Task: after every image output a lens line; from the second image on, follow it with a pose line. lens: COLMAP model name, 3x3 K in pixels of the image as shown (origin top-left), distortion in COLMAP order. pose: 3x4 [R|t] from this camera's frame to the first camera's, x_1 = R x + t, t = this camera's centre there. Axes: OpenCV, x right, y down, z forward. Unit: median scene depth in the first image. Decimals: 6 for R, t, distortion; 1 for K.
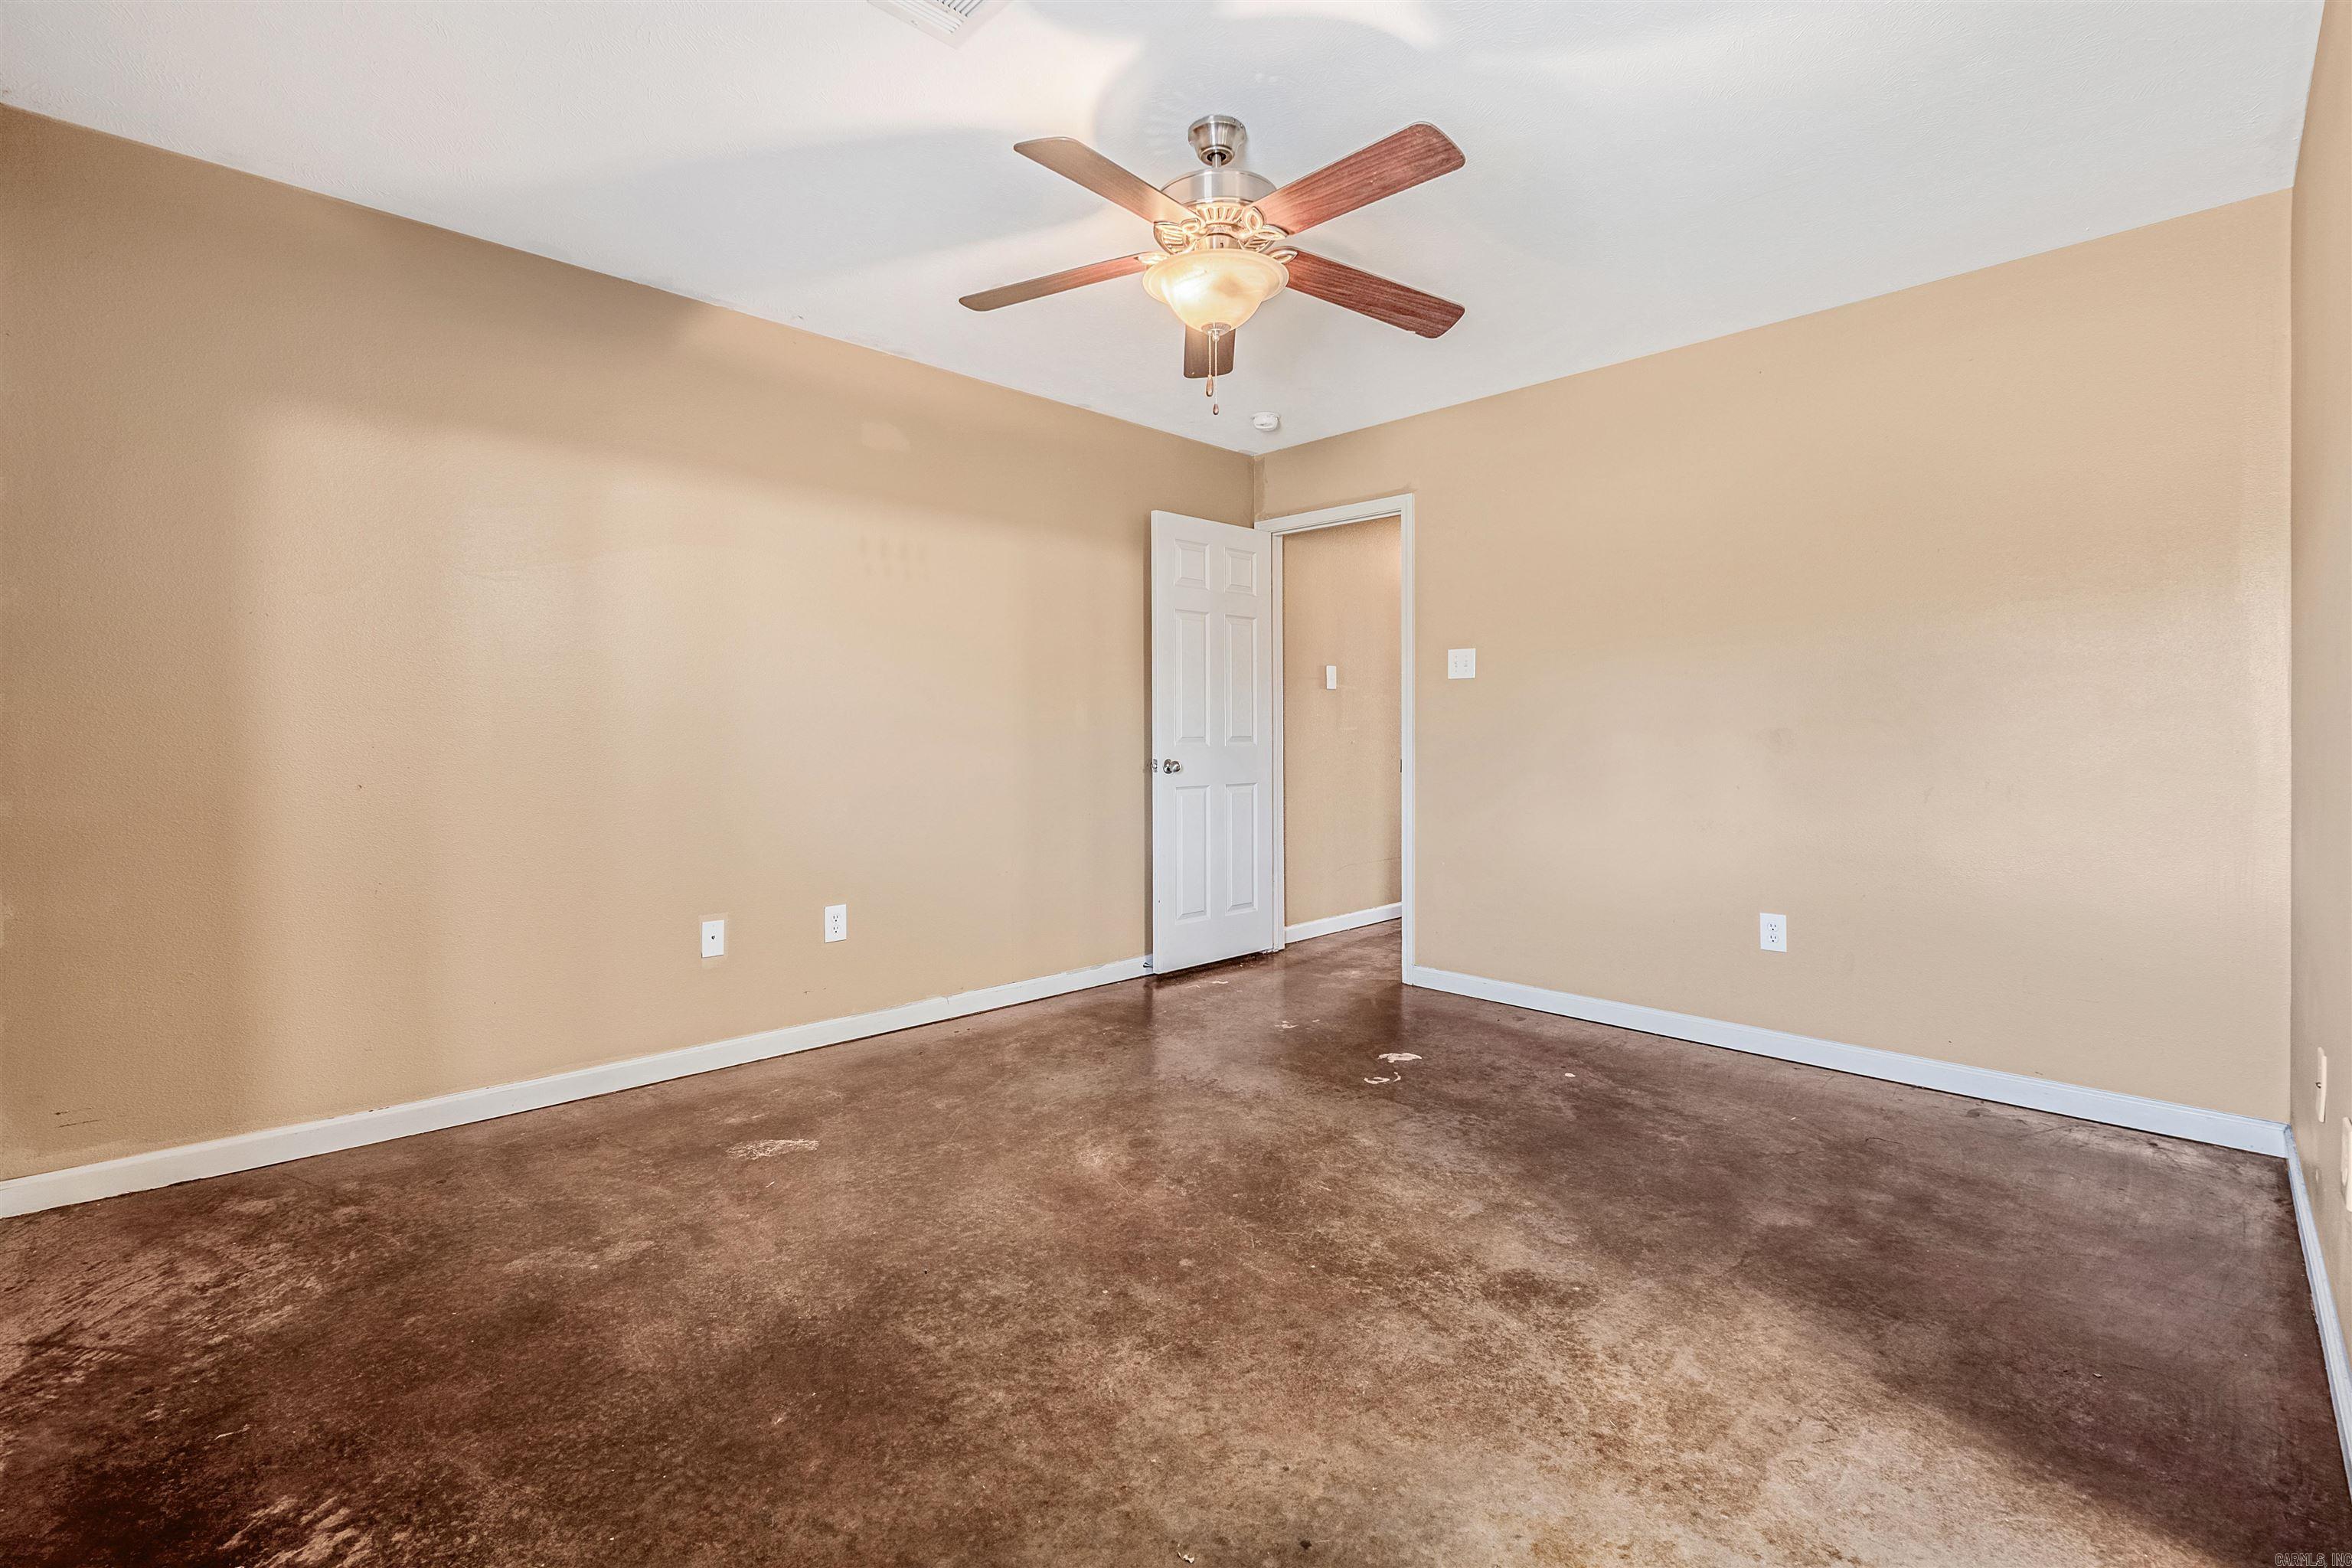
lens RADIAL K [[1030.0, 0, 1168.2], [0, 1030.0, 742.8], [0, 0, 1]] dist [-0.009432, -0.000355]
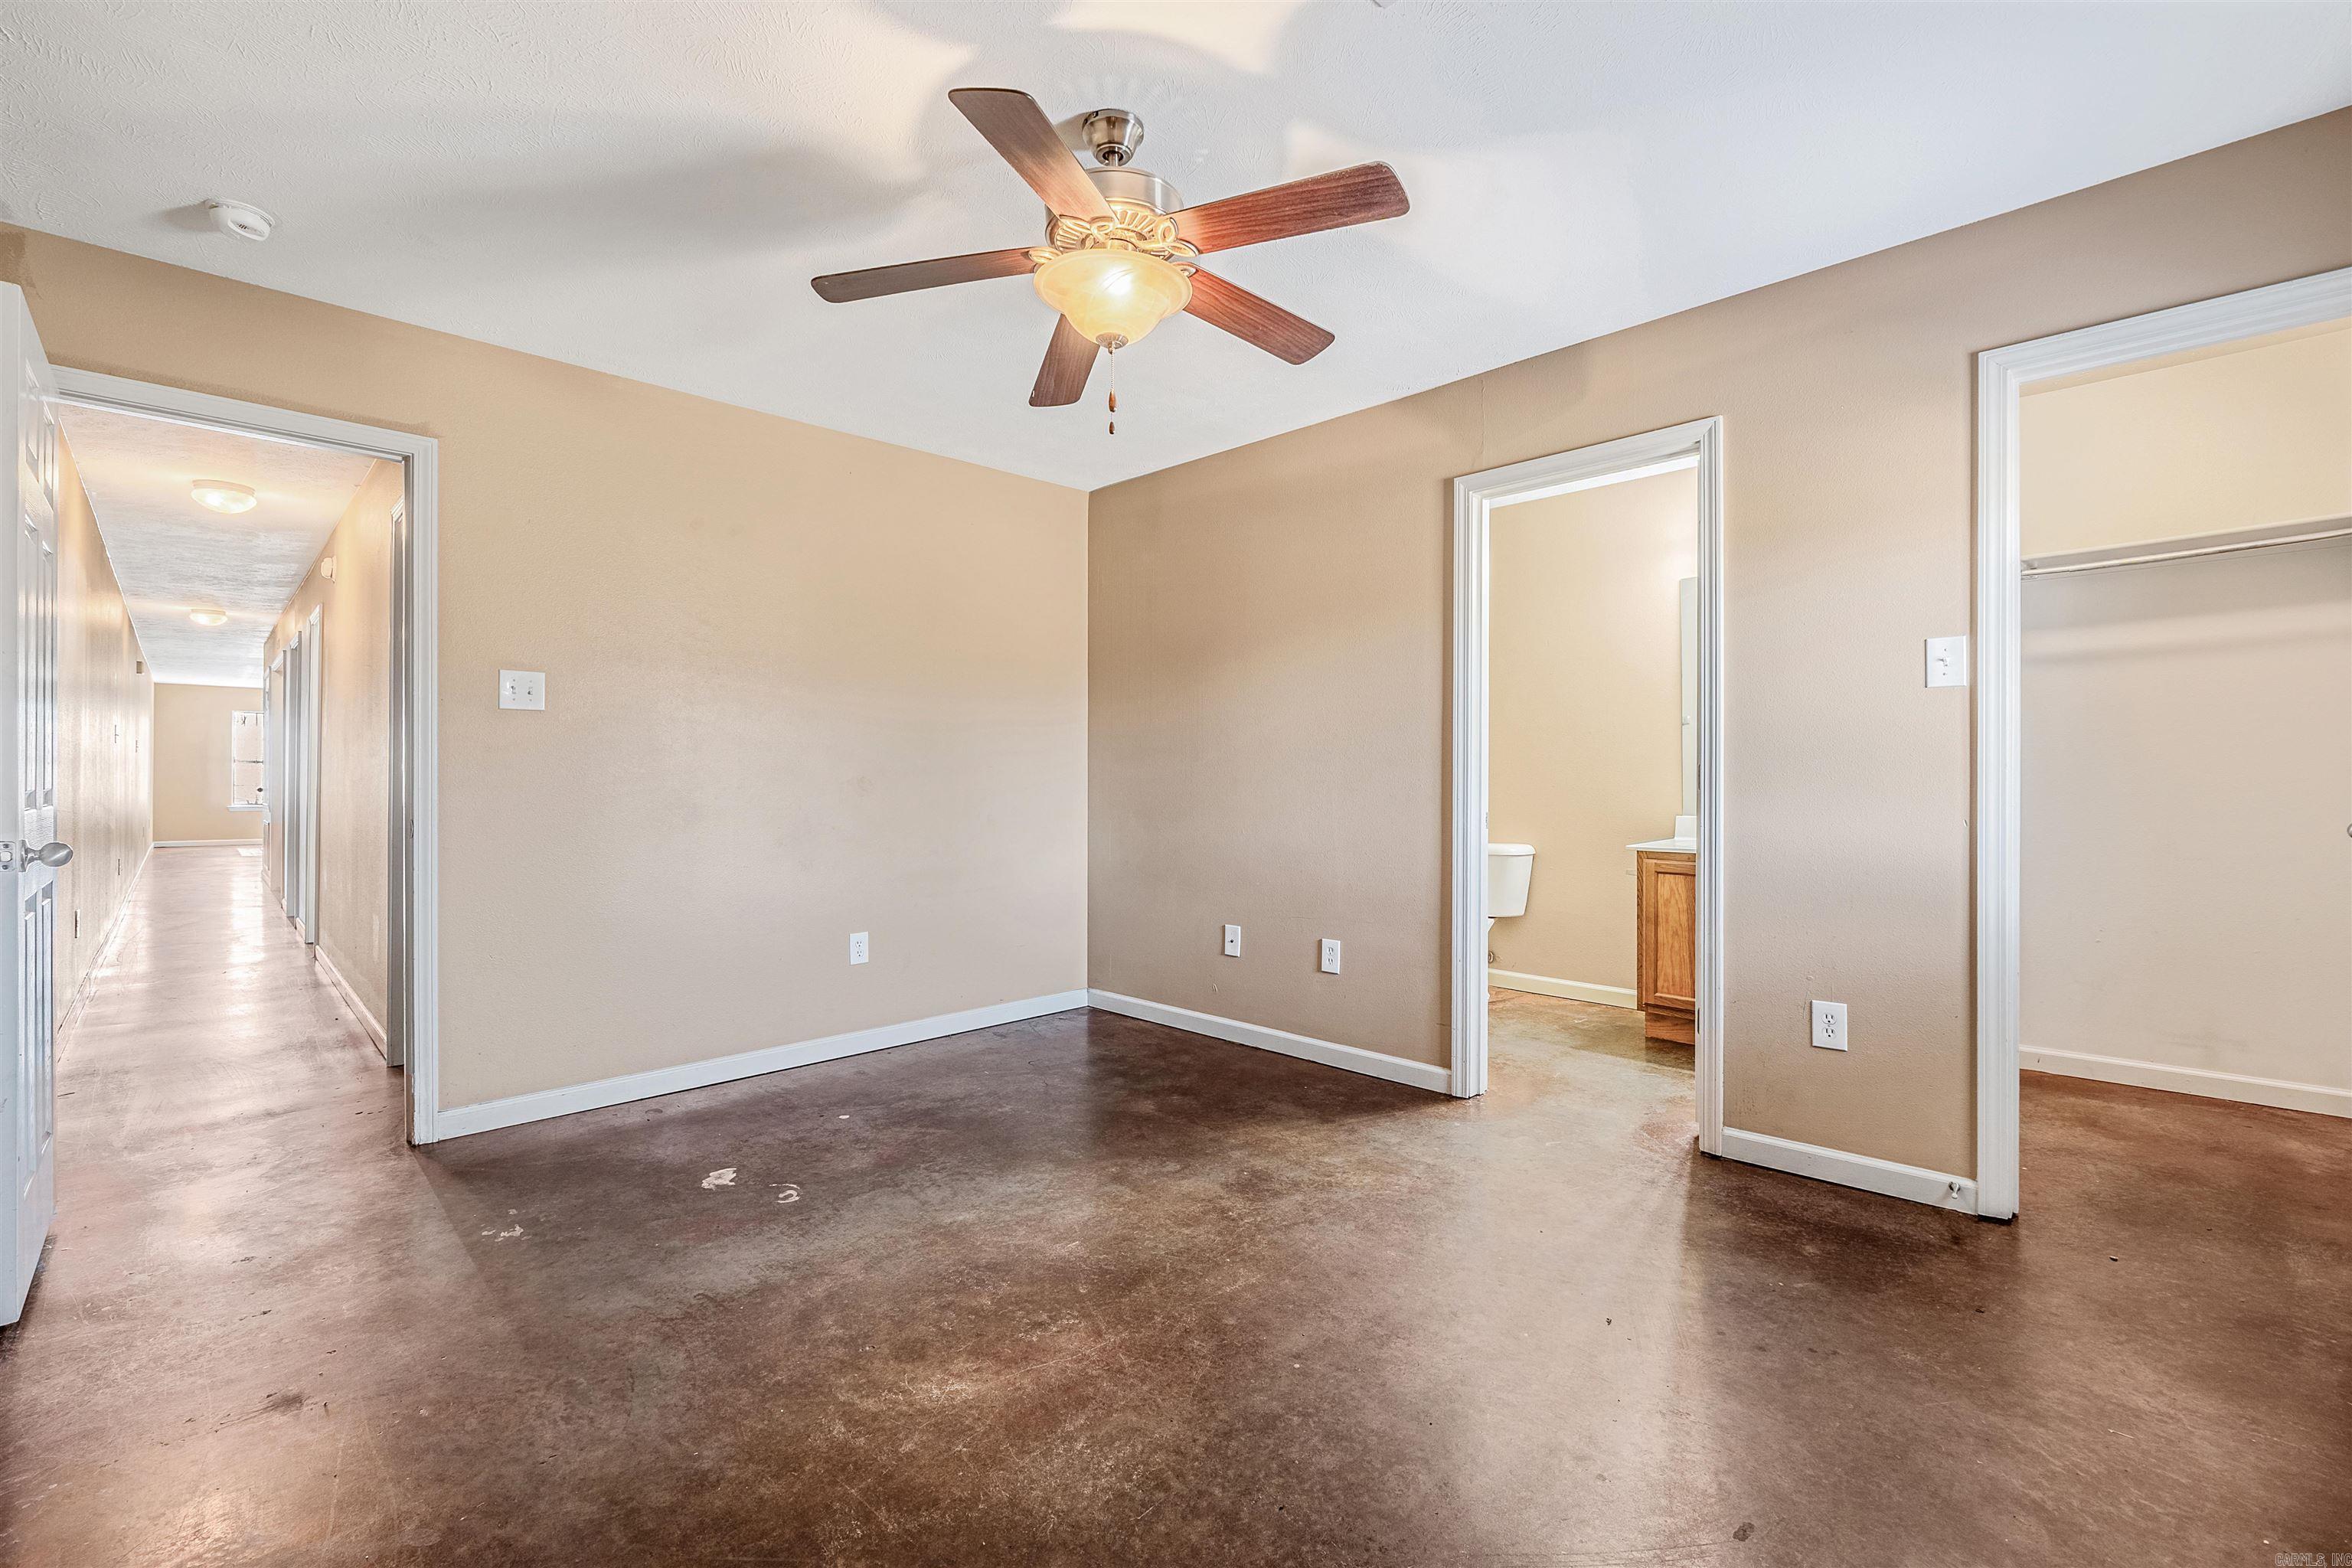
lens RADIAL K [[1000.4, 0, 1176.0], [0, 1000.4, 784.0], [0, 0, 1]] dist [-0.004877, 0.000191]
pose [[-0.009842, -0.005798, 0.999935, -0.746302], [0.010616, 0.999926, 0.005903, -0.010756], [-0.999895, 0.010673, -0.009780, 0.843212]]
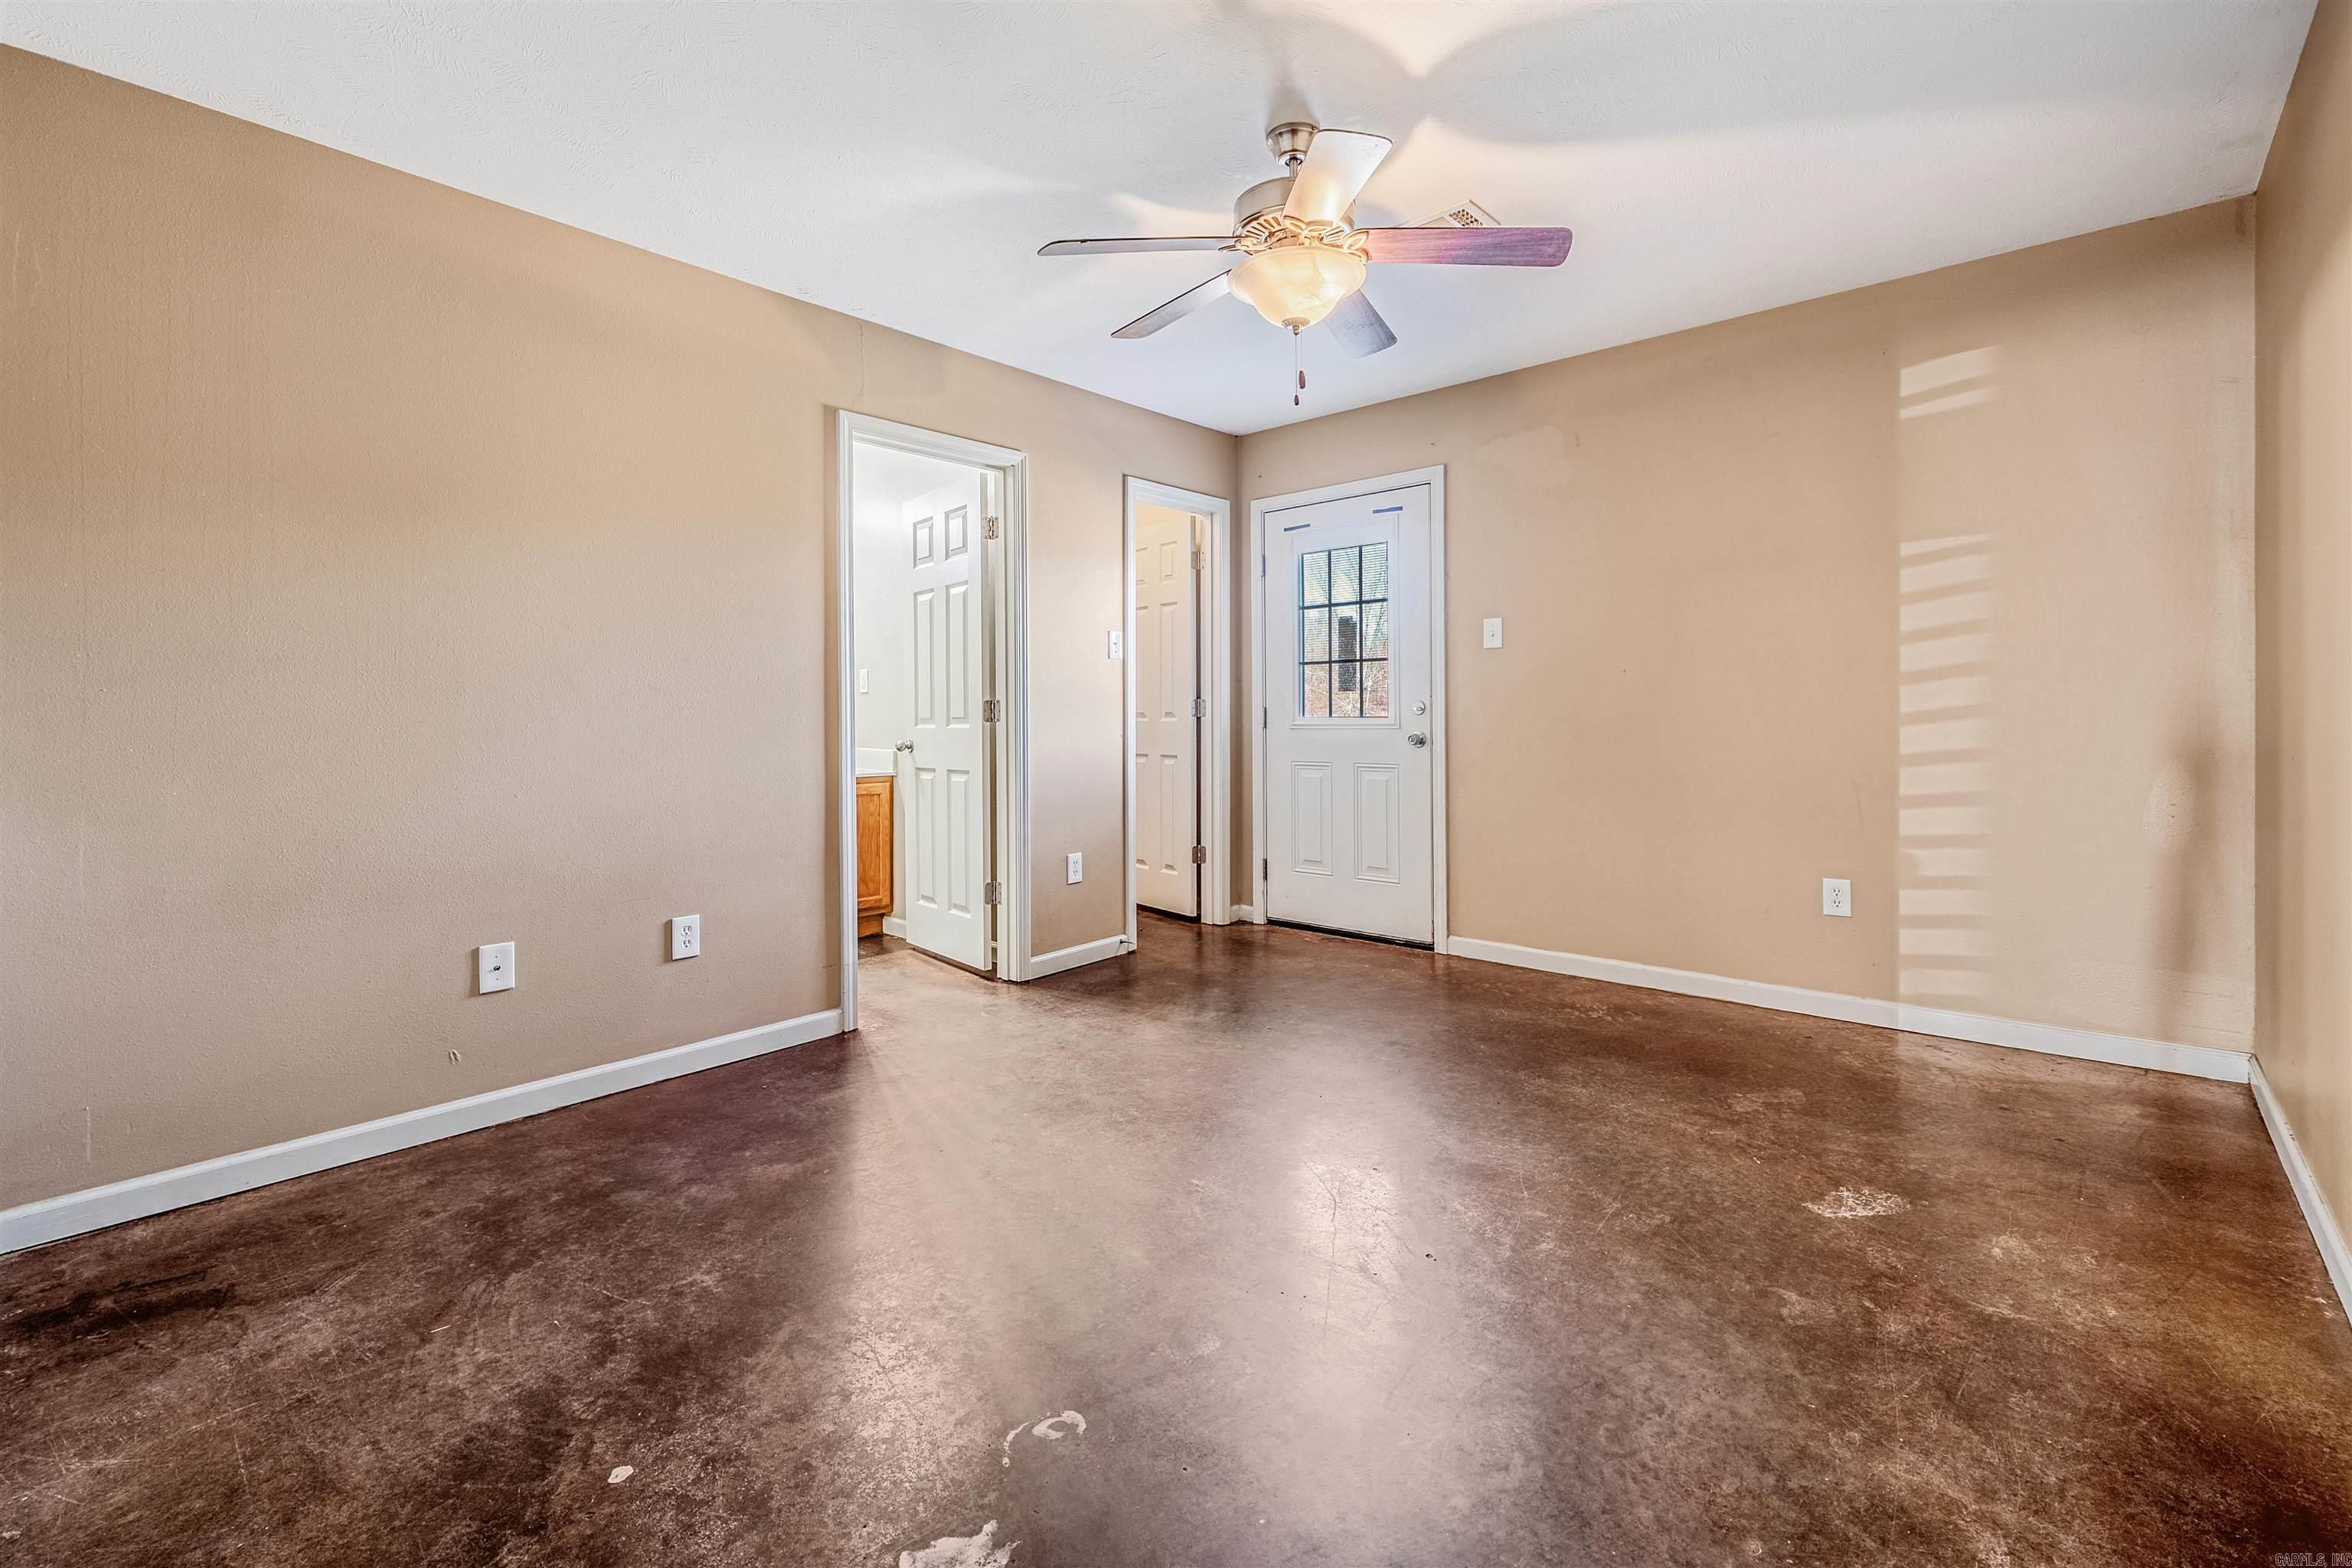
lens RADIAL K [[1011.8, 0, 1156.2], [0, 1011.8, 727.7], [0, 0, 1]] dist [-0.001950, -0.000431]
pose [[-0.998597, 0.011123, -0.051777, 0.218585], [0.009894, 0.999665, 0.023931, -0.013910], [0.052026, 0.023385, -0.998372, 1.797705]]
